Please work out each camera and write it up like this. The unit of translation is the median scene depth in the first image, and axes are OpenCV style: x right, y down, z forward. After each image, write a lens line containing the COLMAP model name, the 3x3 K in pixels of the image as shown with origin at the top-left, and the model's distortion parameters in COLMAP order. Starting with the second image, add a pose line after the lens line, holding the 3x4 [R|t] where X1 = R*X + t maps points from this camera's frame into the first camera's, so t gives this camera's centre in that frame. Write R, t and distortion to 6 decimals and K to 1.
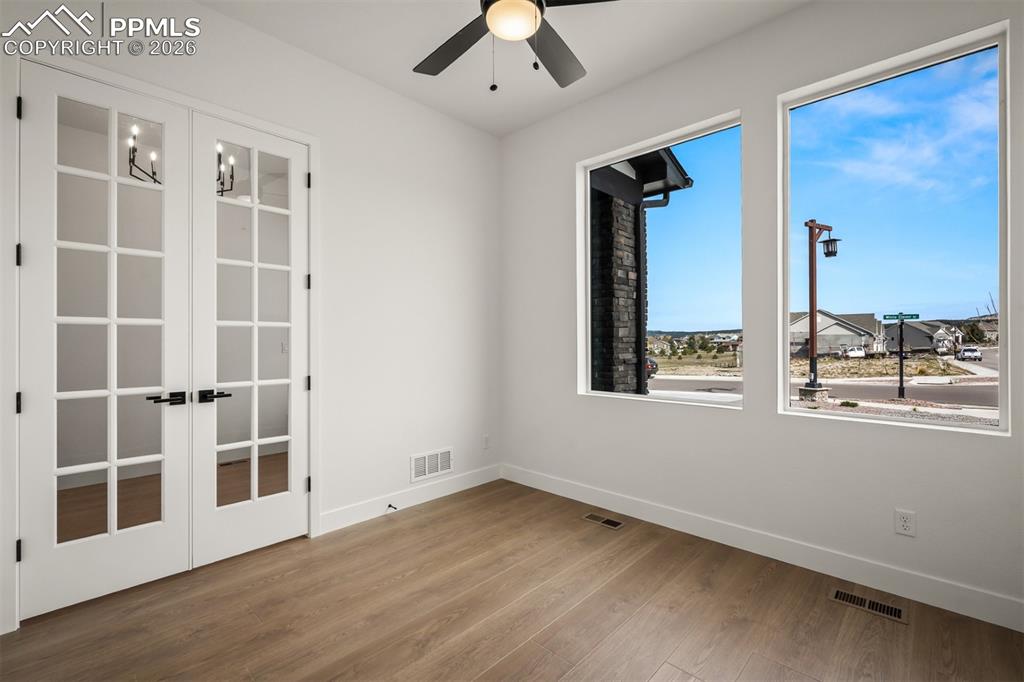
lens RADIAL K [[450.8, 0, 512.0], [0, 450.8, 341.0], [0, 0, 1]] dist [0.000323, 0.000094]
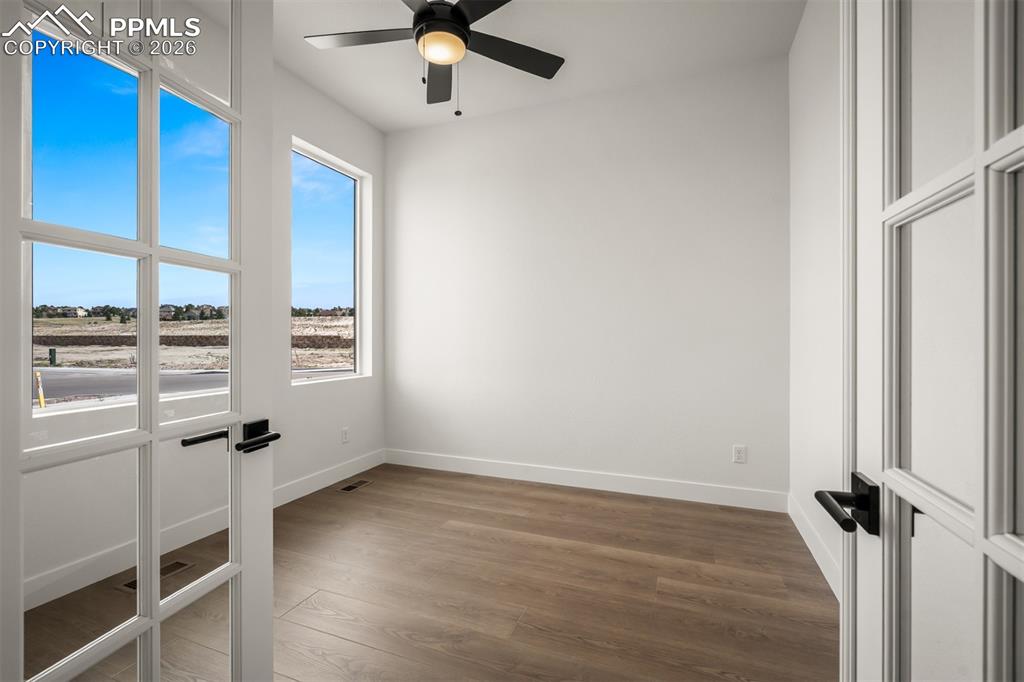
lens RADIAL K [[450.8, 0, 512.0], [0, 450.8, 341.0], [0, 0, 1]] dist [0.000323, 0.000094]
pose [[-0.377464, 0.001193, 0.926024, -0.978589], [0.001666, 0.999998, -0.000610, 0.053968], [-0.926023, 0.001312, -0.377465, 1.105602]]
